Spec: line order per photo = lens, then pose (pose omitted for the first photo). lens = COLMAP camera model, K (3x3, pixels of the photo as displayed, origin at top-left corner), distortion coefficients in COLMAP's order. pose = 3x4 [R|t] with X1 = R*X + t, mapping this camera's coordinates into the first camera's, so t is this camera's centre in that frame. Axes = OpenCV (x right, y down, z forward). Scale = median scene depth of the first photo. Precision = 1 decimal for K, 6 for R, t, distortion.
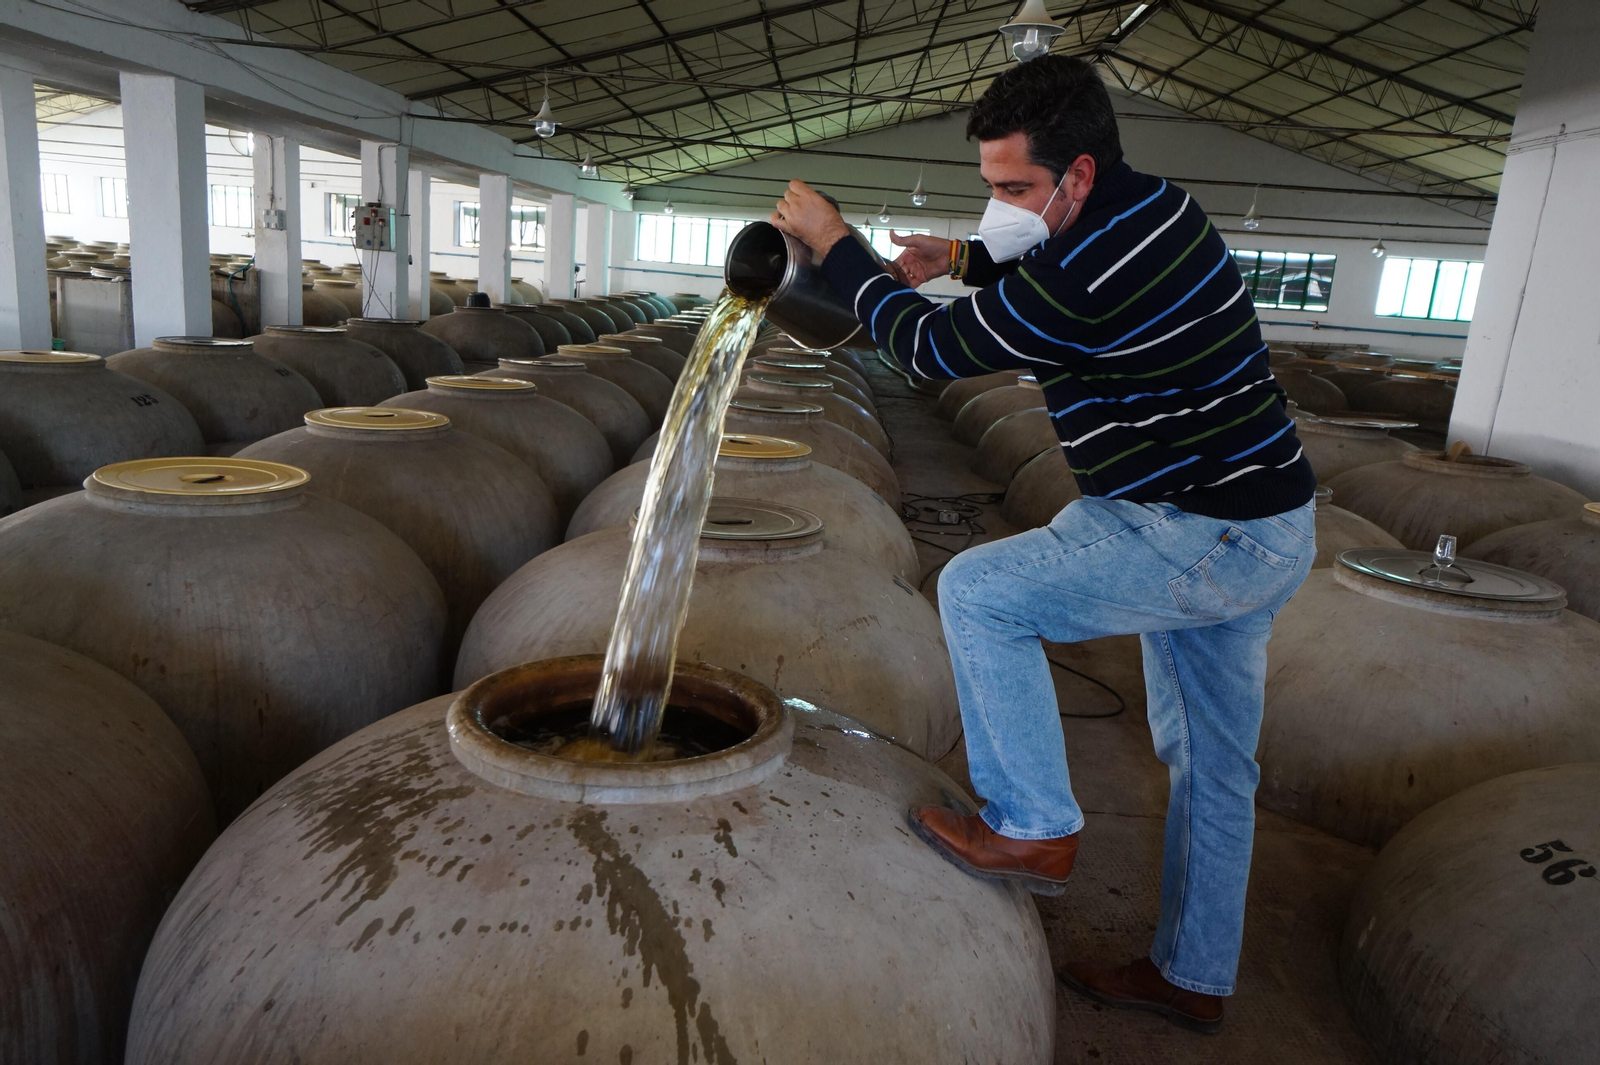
lens RADIAL K [[1216.9, 0, 795.6], [0, 1216.9, 537.5], [0, 0, 1]] dist [0.022335, 0.026659]
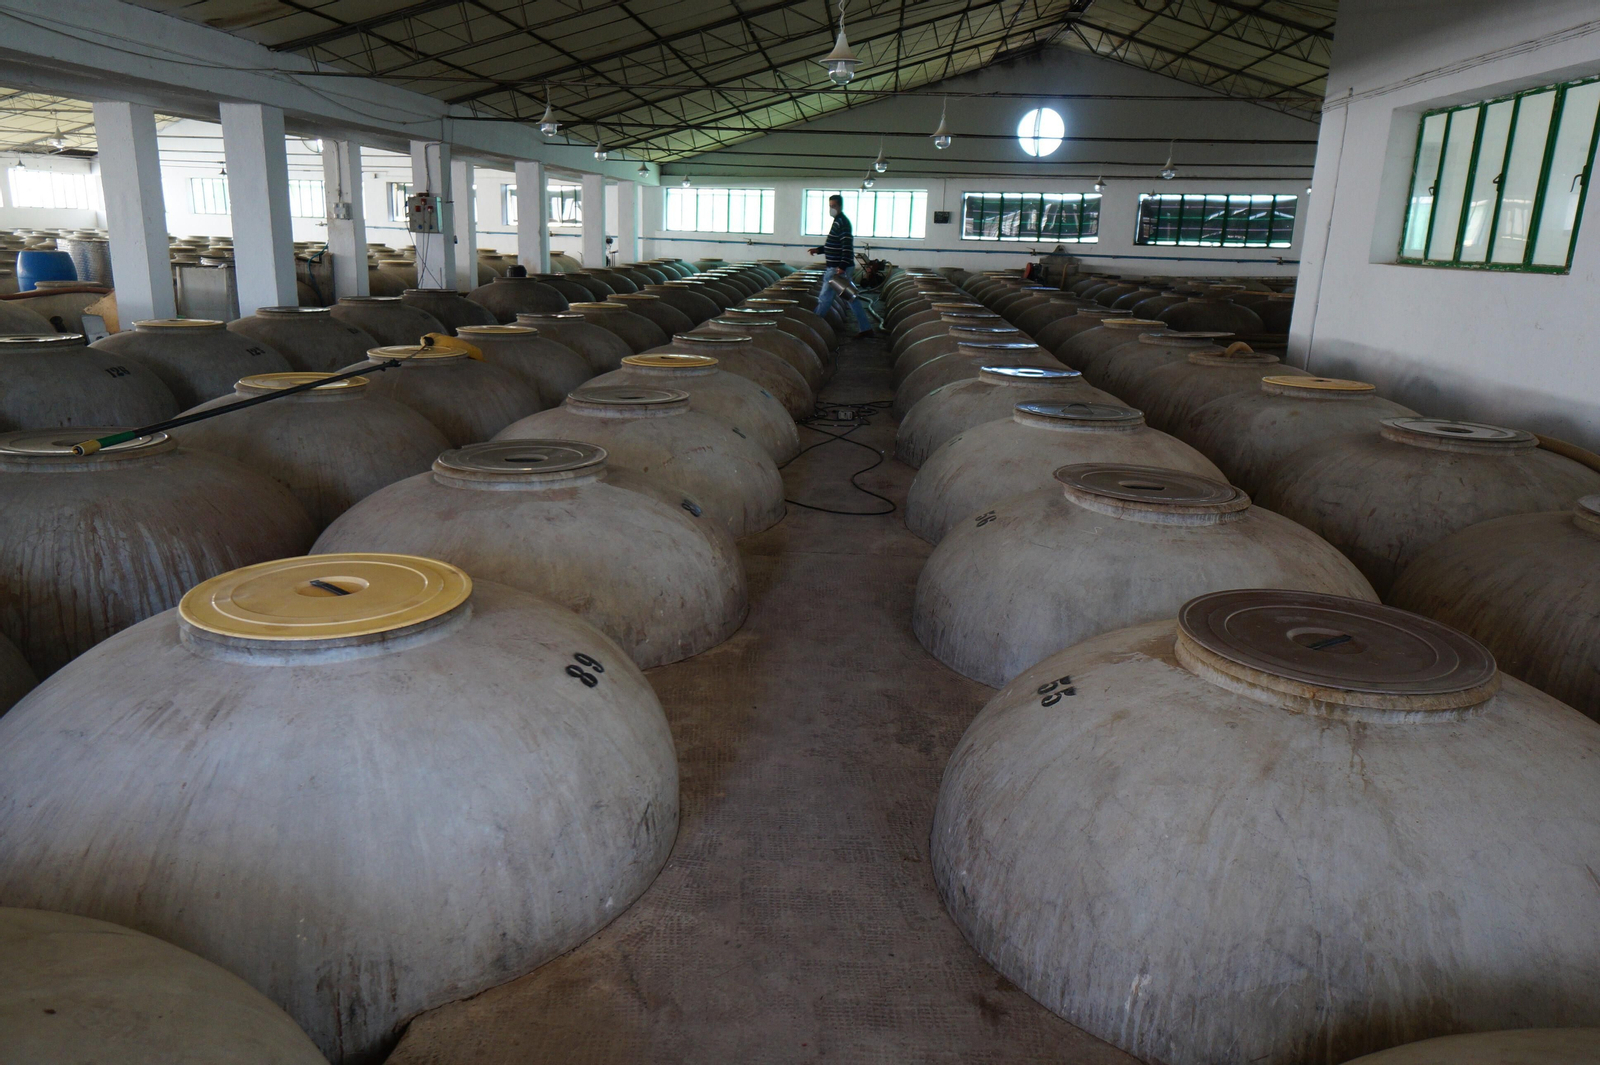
lens RADIAL K [[1162.0, 0, 787.4], [0, 1162.0, 527.4], [0, 0, 1]] dist [0.027465, 0.008758]
pose [[0.998116, -0.033859, -0.051174, 0.060494], [0.035449, 0.998906, 0.030489, 0.032010], [0.050086, -0.032246, 0.998224, -0.137898]]
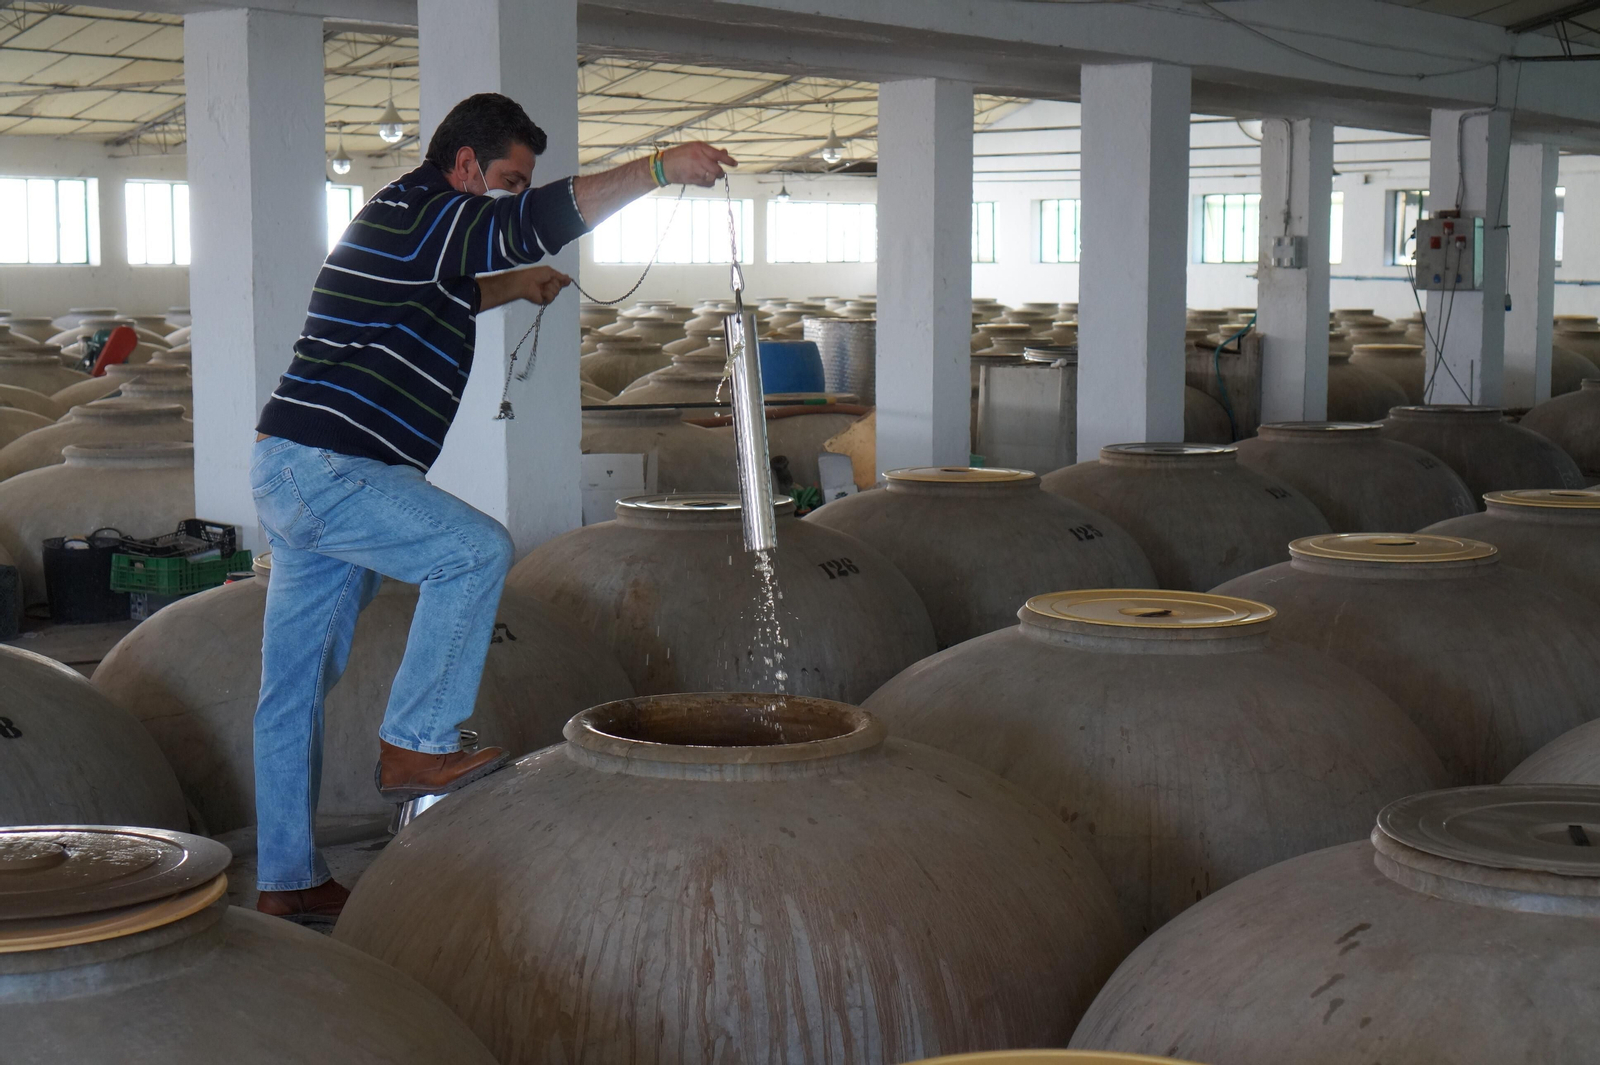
lens RADIAL K [[2435.1, 0, 781.9], [0, 2435.1, 525.7], [0, 0, 1]] dist [0.044474, -0.414027]
pose [[0.821250, -0.009998, -0.570482, 0.056734], [-0.063634, 0.992004, -0.108990, 0.022310], [0.567010, 0.125810, 0.814047, -0.108558]]
